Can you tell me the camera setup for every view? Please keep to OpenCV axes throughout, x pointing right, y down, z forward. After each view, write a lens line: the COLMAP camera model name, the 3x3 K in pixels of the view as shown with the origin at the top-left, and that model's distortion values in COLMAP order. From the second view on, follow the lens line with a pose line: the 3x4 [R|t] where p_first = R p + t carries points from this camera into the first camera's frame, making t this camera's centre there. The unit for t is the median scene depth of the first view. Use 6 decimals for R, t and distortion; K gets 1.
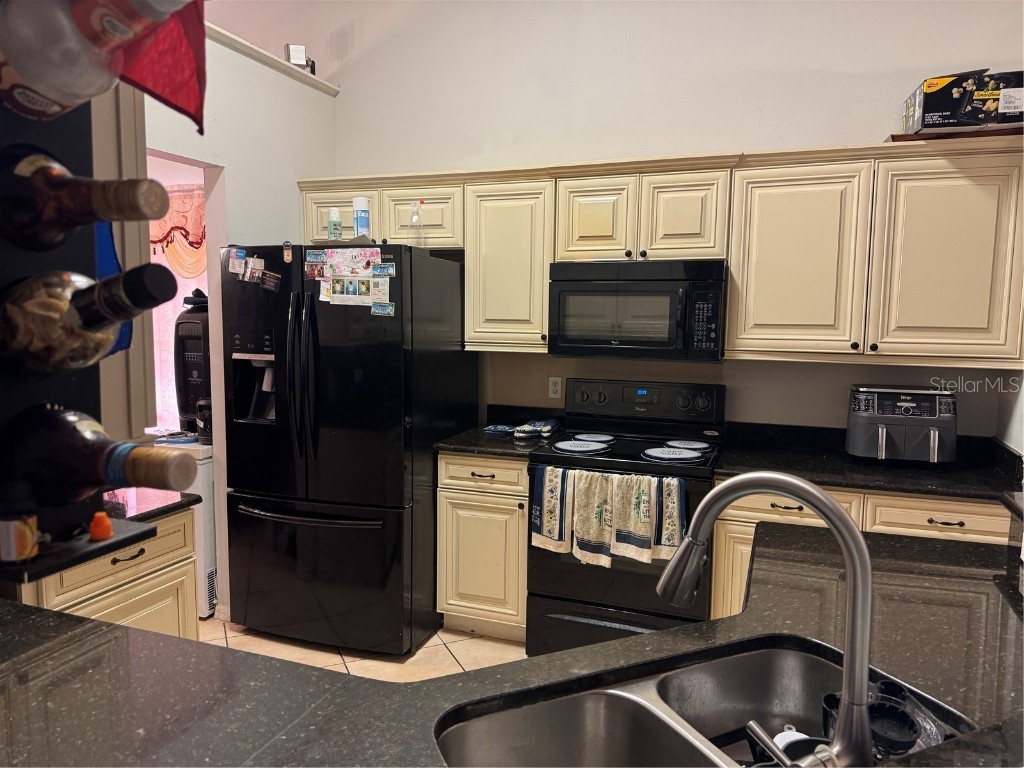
lens RADIAL K [[720.1, 0, 512.0], [0, 720.1, 384.0], [0, 0, 1]] dist [0.056929, -0.068250]
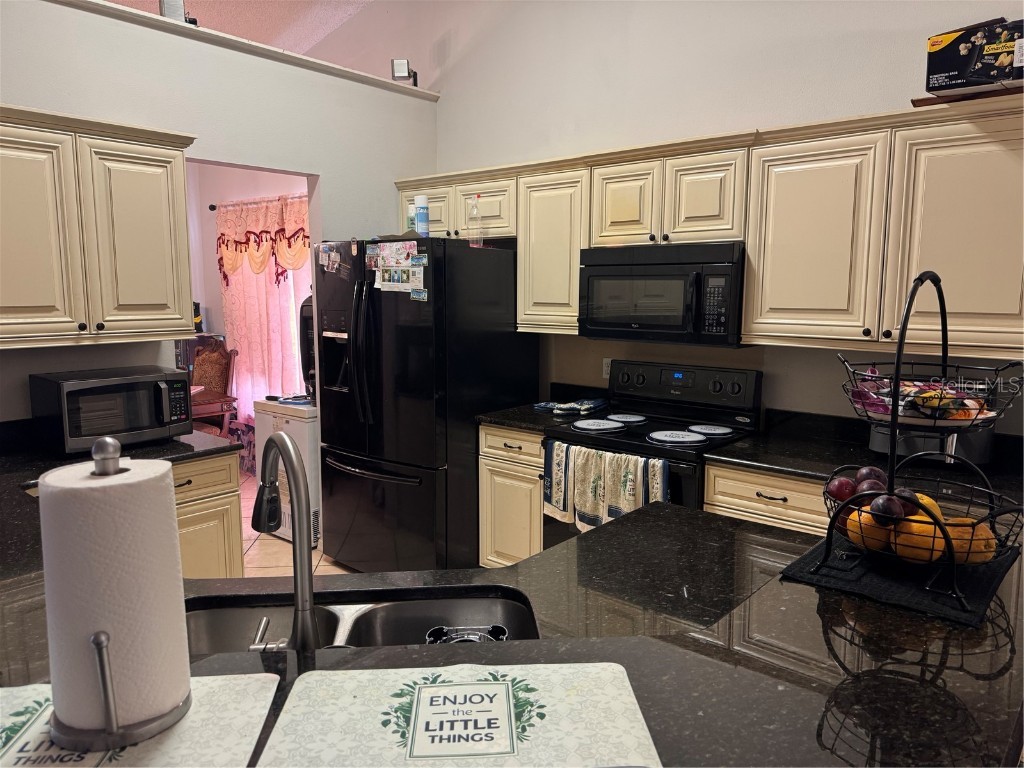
lens RADIAL K [[727.0, 0, 512.0], [0, 727.0, 384.0], [0, 0, 1]] dist [0.042777, -0.042023]
pose [[0.940565, 0.036350, -0.337663, 0.349708], [-0.025653, 0.999019, 0.036088, -0.008096], [0.338643, -0.025281, 0.940575, -0.035483]]
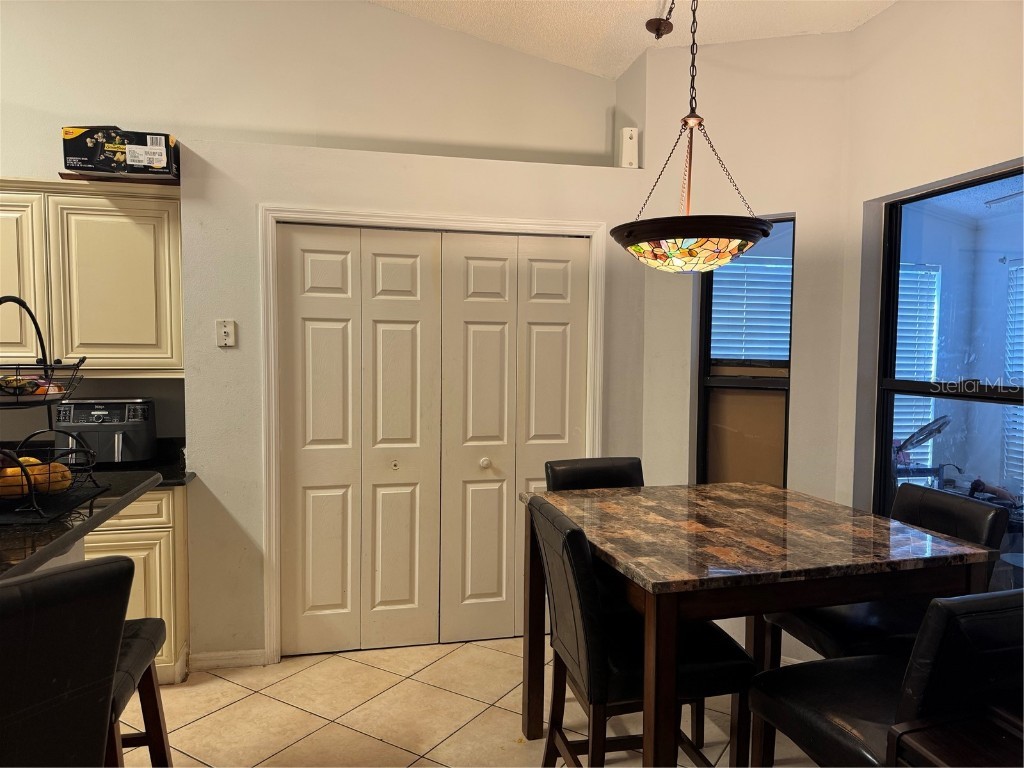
lens RADIAL K [[727.0, 0, 512.0], [0, 727.0, 384.0], [0, 0, 1]] dist [0.042777, -0.042023]
pose [[0.839536, -0.032945, 0.542304, 0.450265], [0.058126, 0.997877, -0.029364, 0.052298], [-0.540186, 0.056174, 0.839669, -0.286663]]
